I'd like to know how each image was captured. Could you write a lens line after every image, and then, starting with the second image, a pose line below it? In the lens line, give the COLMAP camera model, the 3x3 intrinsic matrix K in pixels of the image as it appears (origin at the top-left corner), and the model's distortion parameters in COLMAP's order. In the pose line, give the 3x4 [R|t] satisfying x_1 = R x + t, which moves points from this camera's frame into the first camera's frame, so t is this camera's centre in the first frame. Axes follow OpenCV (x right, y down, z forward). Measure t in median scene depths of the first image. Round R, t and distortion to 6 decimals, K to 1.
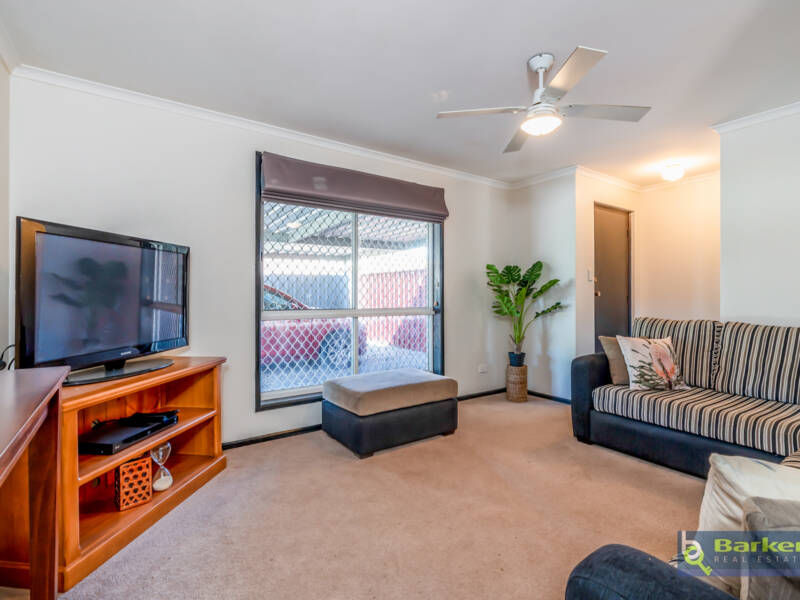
lens RADIAL K [[399.3, 0, 398.9], [0, 399.3, 298.4], [0, 0, 1]] dist [-0.000848, -0.001095]
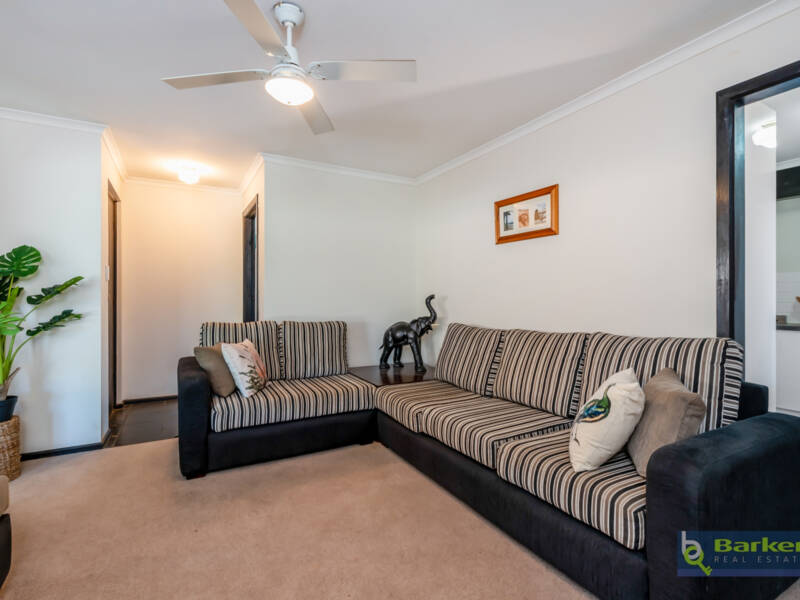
lens RADIAL K [[399.3, 0, 402.7], [0, 399.3, 300.3], [0, 0, 1]] dist [-0.000848, -0.001095]
pose [[0.112285, -0.002936, 0.993672, -0.314422], [0.014775, 0.999890, 0.001285, -0.000106], [-0.993566, 0.014537, 0.112316, 0.489615]]
